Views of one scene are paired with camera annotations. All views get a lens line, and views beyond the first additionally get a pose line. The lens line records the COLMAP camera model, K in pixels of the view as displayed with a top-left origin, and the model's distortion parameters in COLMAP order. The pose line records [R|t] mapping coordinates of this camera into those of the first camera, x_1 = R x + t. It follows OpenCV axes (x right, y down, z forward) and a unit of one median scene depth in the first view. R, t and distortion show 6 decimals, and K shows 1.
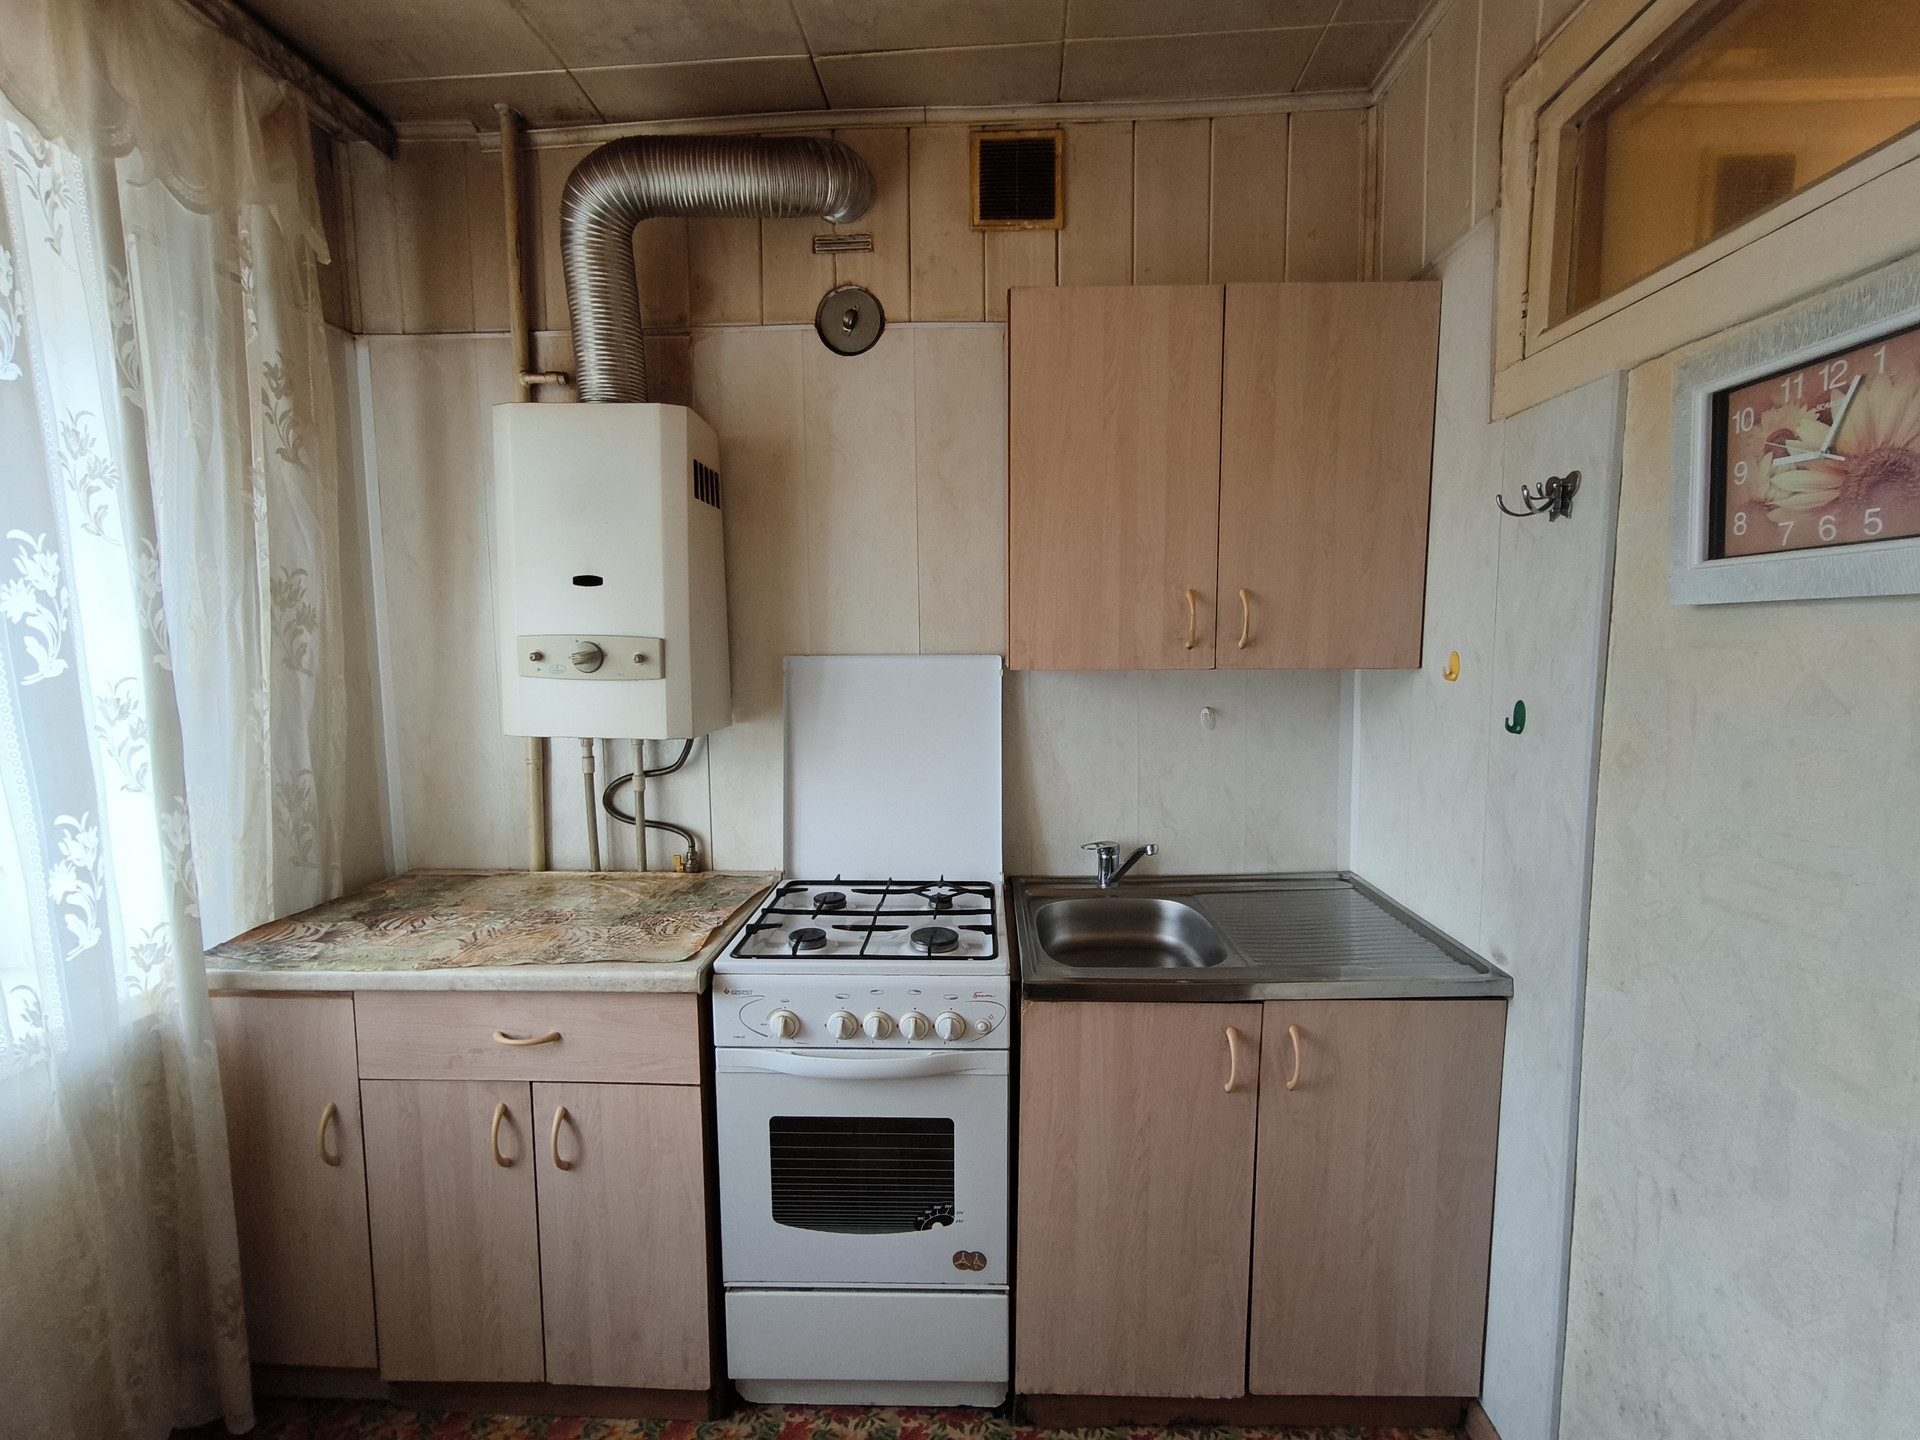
lens RADIAL K [[829.9, 0, 960.9], [0, 829.9, 714.6], [0, 0, 1]] dist [-0.007118, 0.004241]
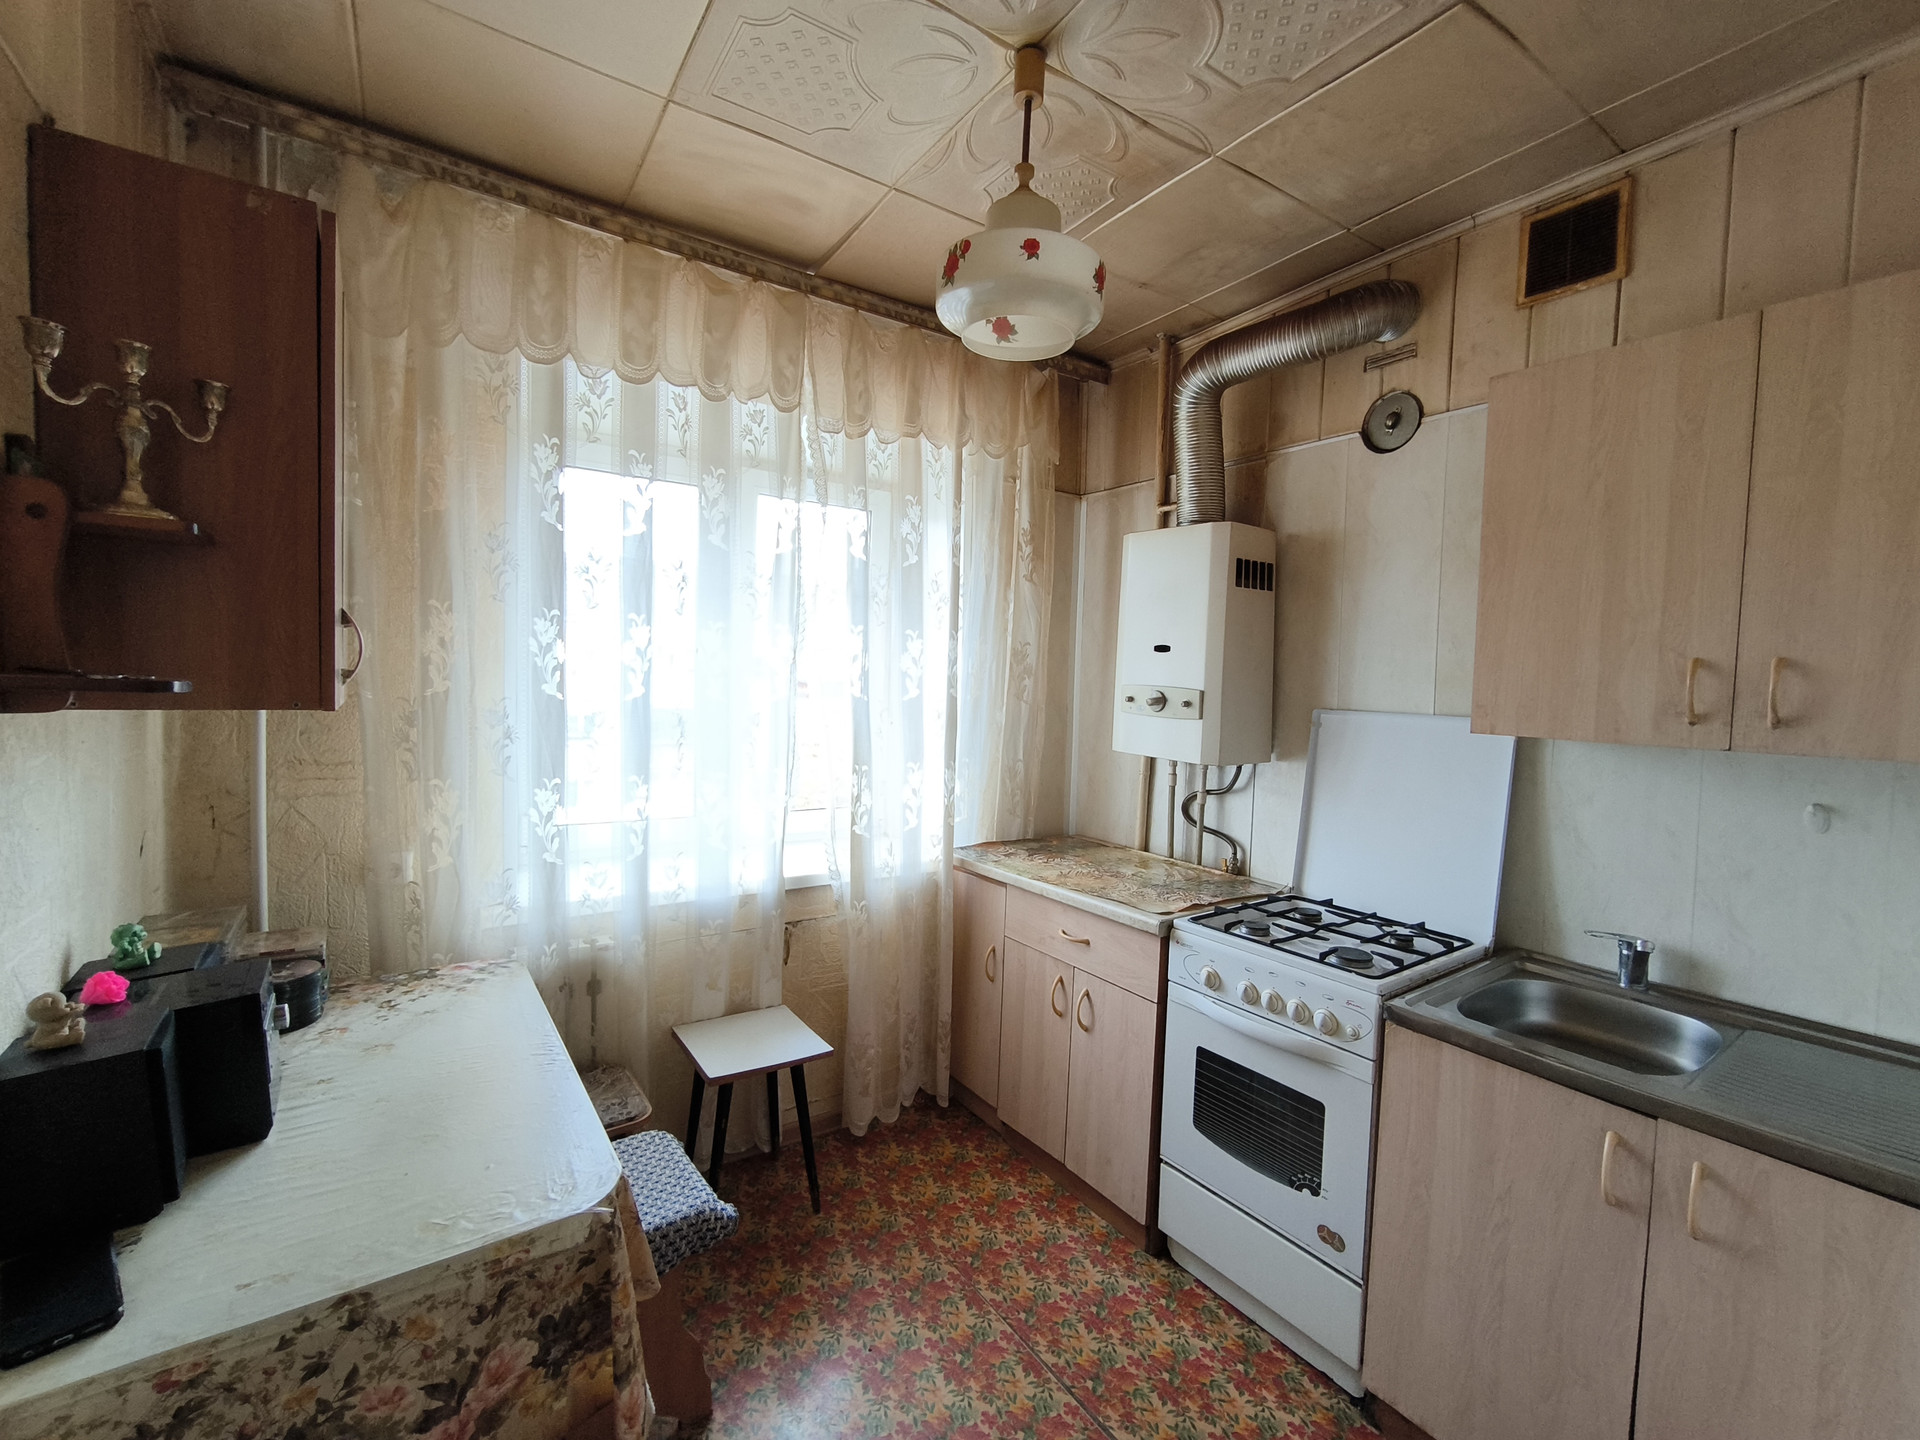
lens RADIAL K [[829.9, 0, 958.1], [0, 829.9, 718.1], [0, 0, 1]] dist [-0.007118, 0.004241]
pose [[0.601870, 0.064139, -0.796014, 0.507318], [-0.108942, 0.994045, -0.002276, 0.000986], [0.791128, 0.088089, 0.605274, -0.152050]]
